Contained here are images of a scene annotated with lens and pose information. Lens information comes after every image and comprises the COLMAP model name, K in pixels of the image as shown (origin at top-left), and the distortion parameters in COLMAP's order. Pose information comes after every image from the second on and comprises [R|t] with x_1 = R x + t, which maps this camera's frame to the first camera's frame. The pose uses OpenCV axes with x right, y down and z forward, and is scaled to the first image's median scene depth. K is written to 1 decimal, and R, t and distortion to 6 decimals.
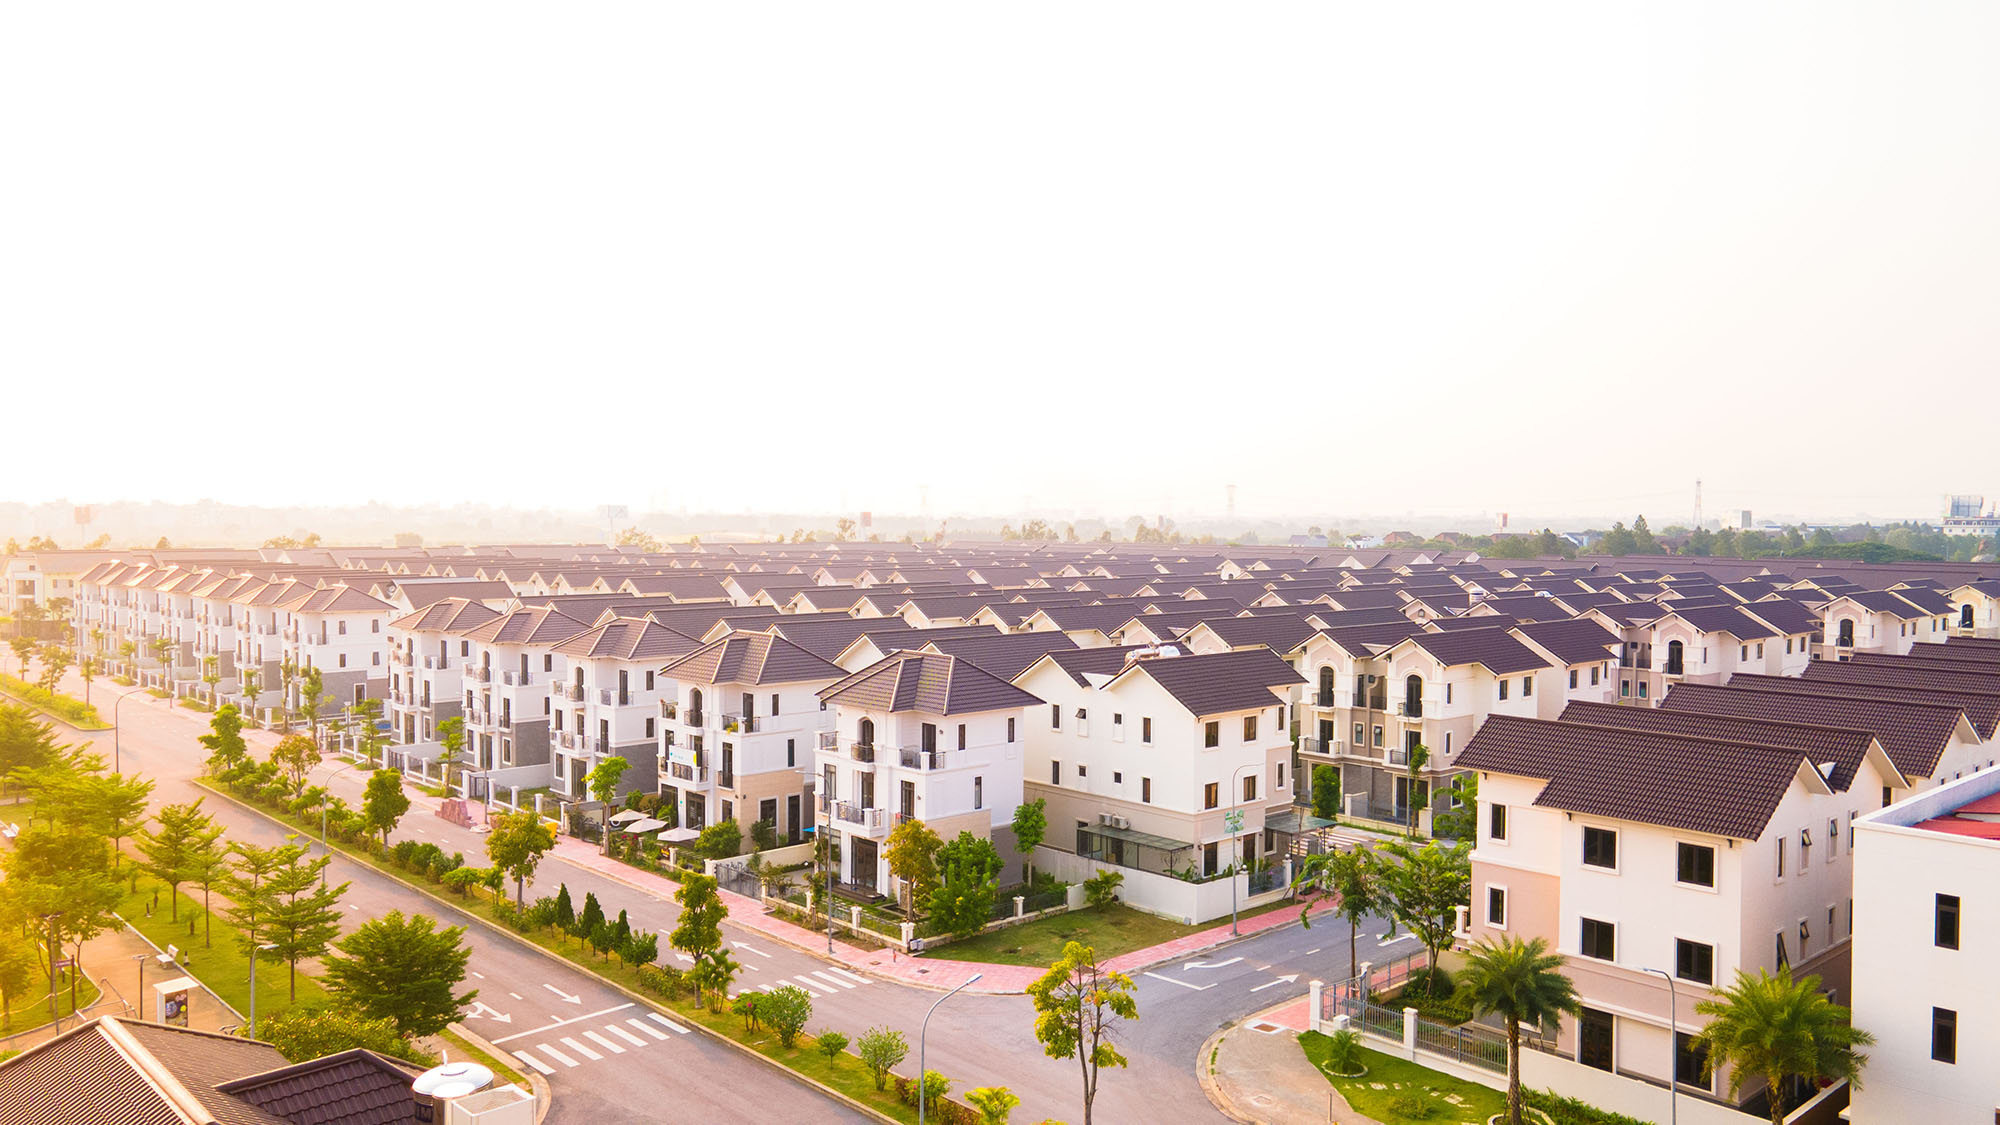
lens RADIAL K [[1459.1, 0, 992.1], [0, 1459.1, 569.0], [0, 0, 1]] dist [0.023943, 0.028631]
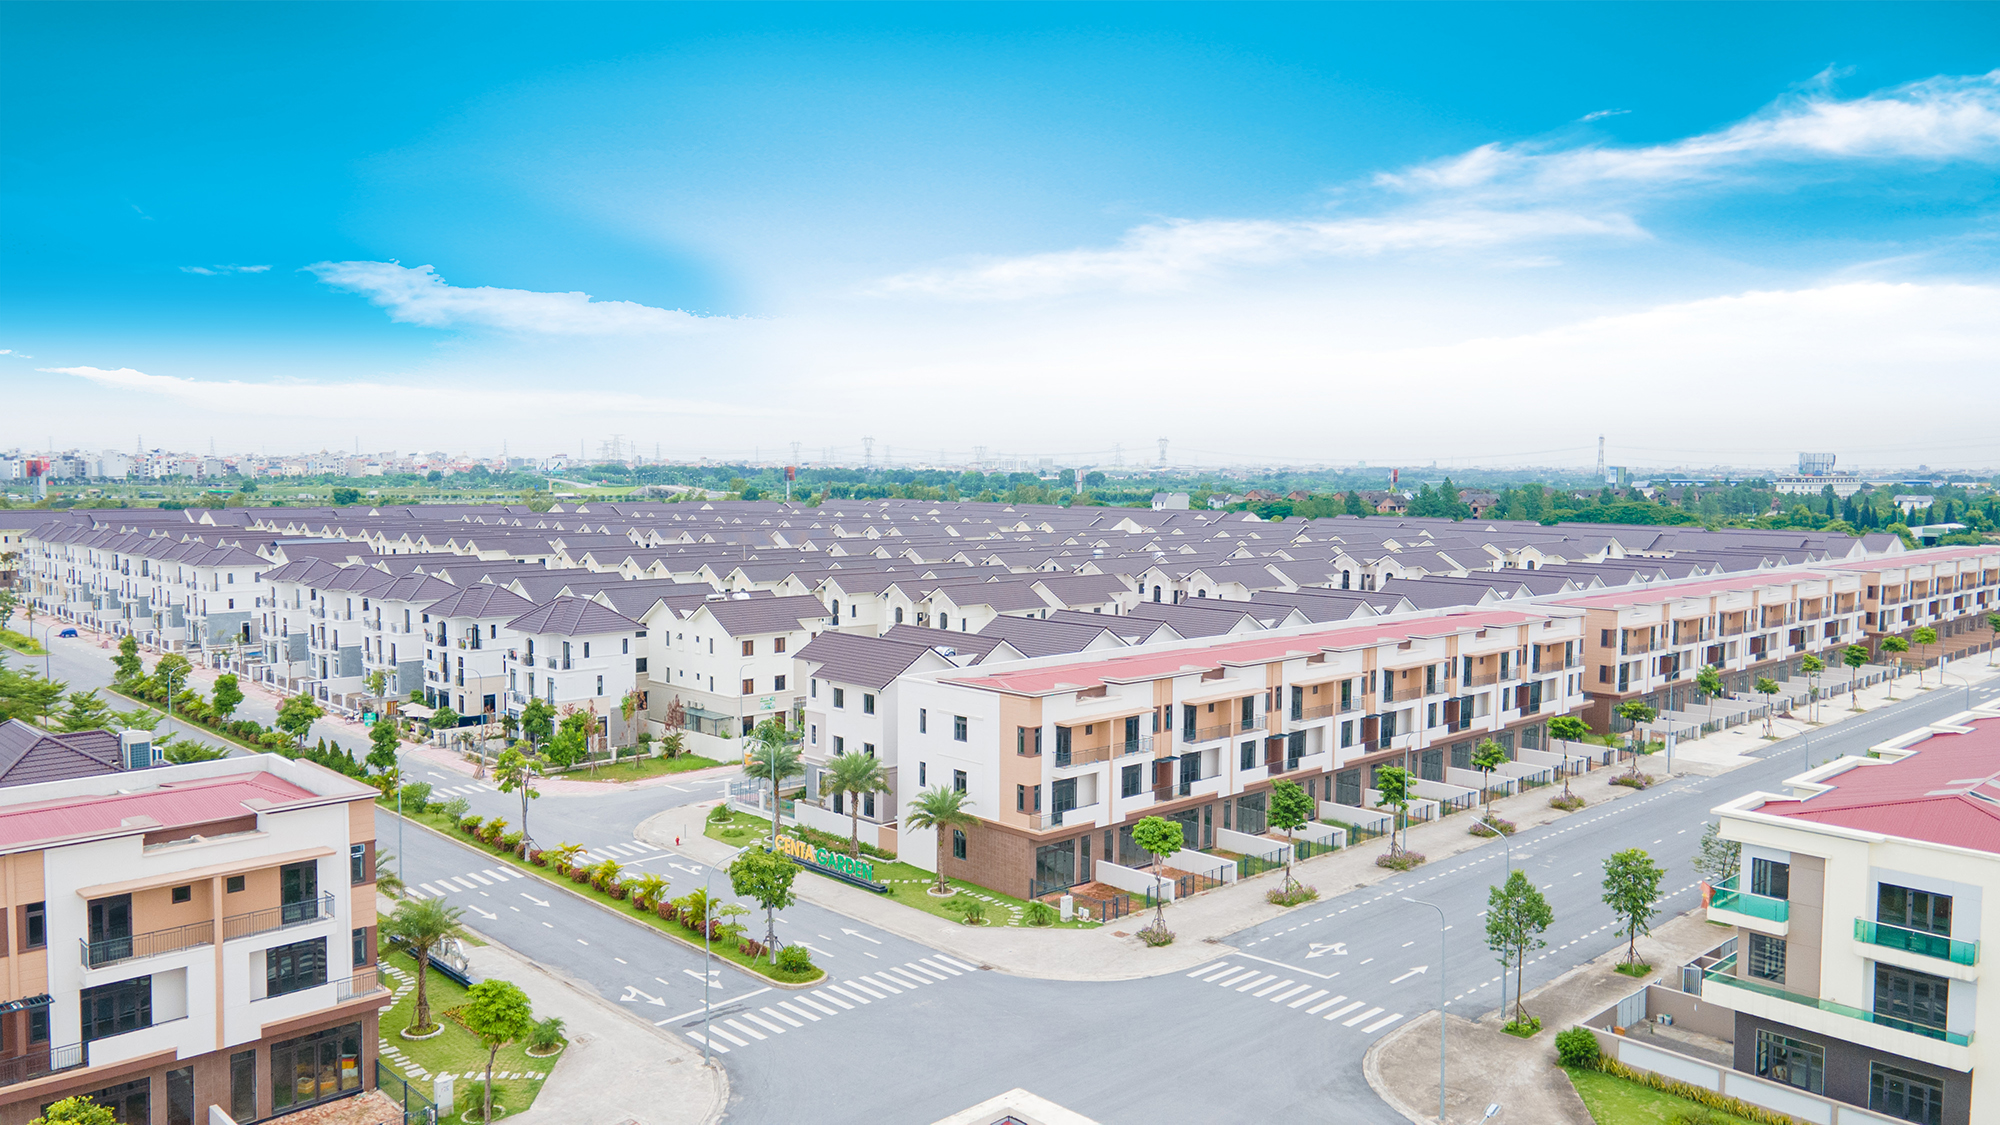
lens RADIAL K [[1459.1, 0, 999.1], [0, 1459.1, 559.2], [0, 0, 1]] dist [0.023943, 0.028631]
pose [[0.999725, 0.000964, 0.023439, 0.379817], [-0.001646, 0.999575, 0.029106, -0.029888], [-0.023401, -0.029137, 0.999301, -0.583692]]
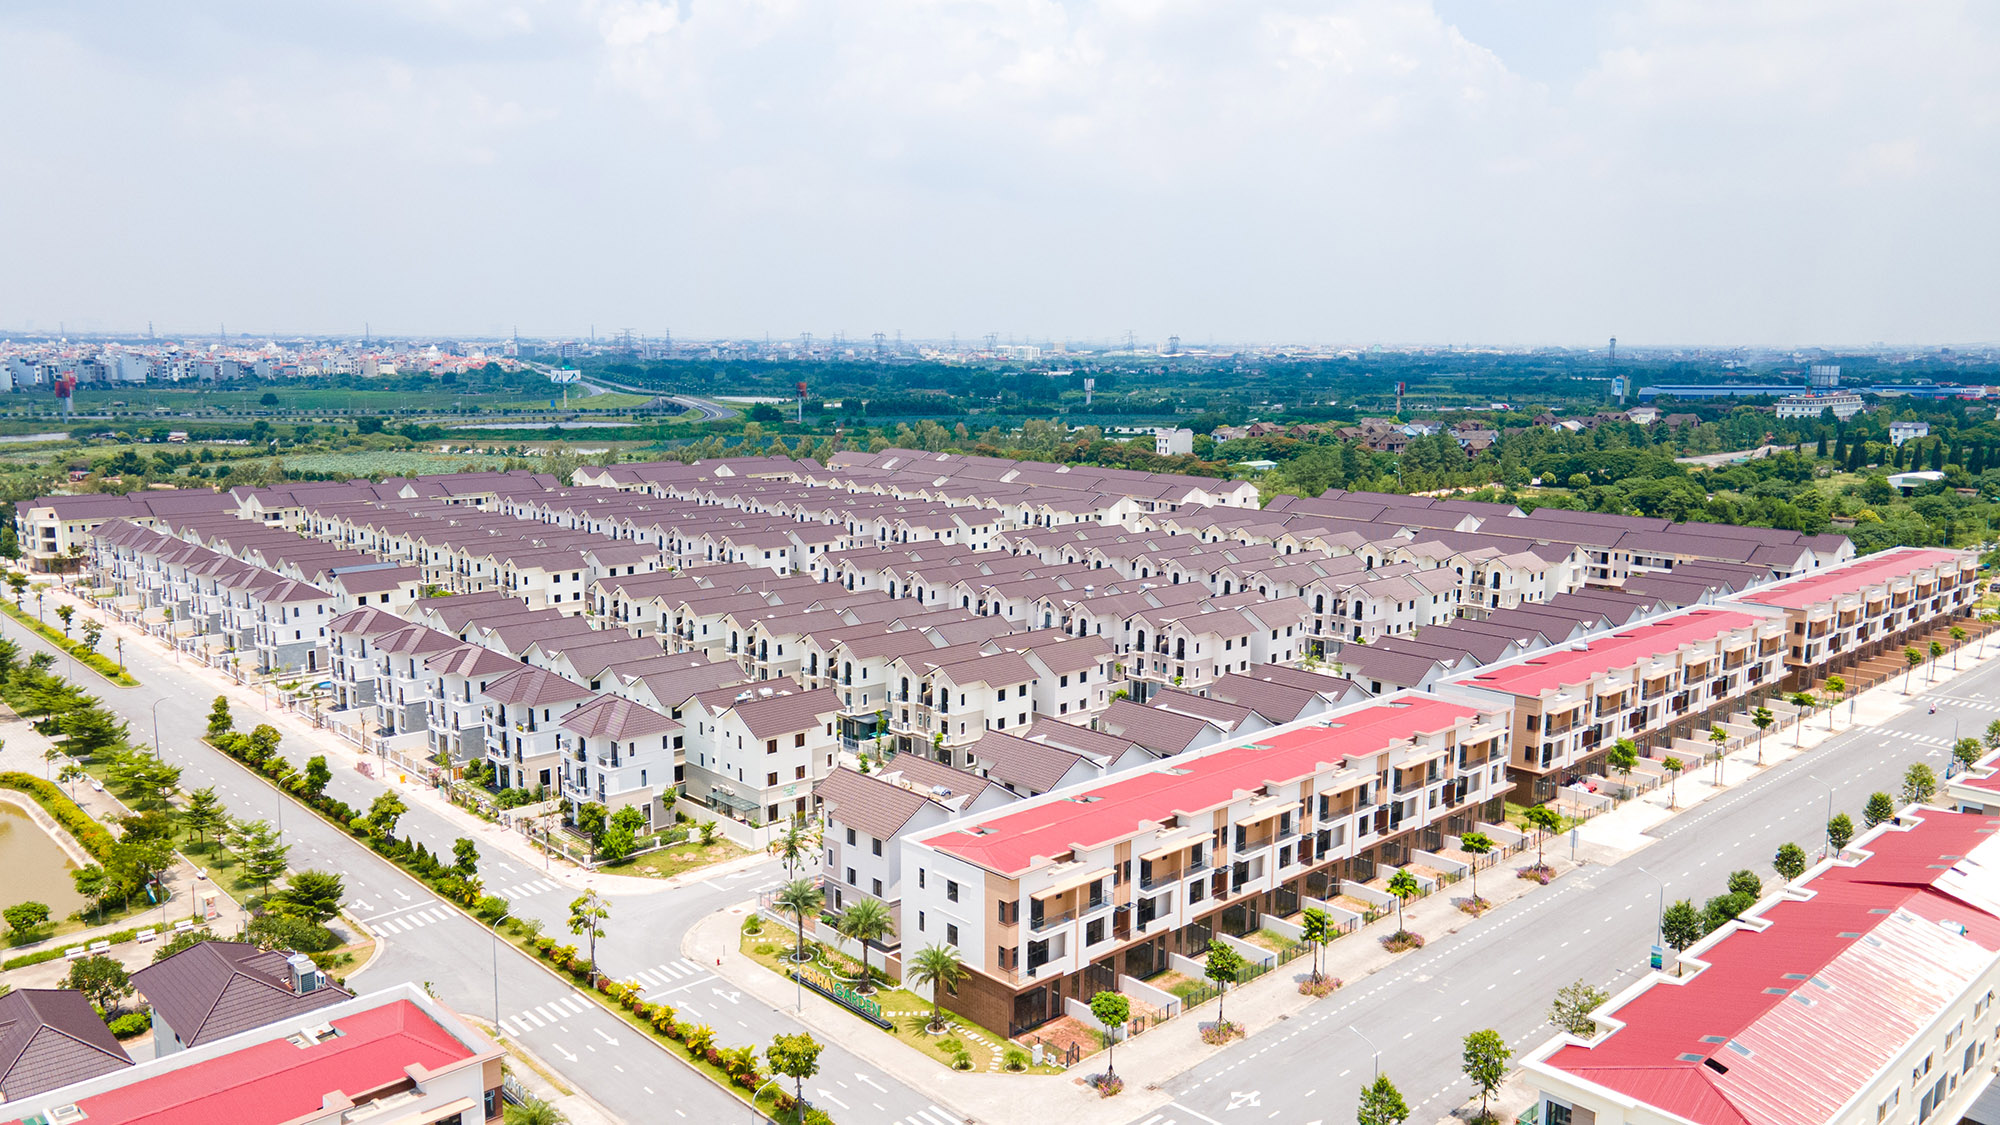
lens RADIAL K [[1459.1, 0, 998.3], [0, 1459.1, 574.8], [0, 0, 1]] dist [0.023943, 0.028631]
pose [[0.999894, -0.000082, 0.014528, 0.398705], [-0.001734, 0.992167, 0.124903, -0.320772], [-0.014424, -0.124915, 0.992063, -0.769283]]
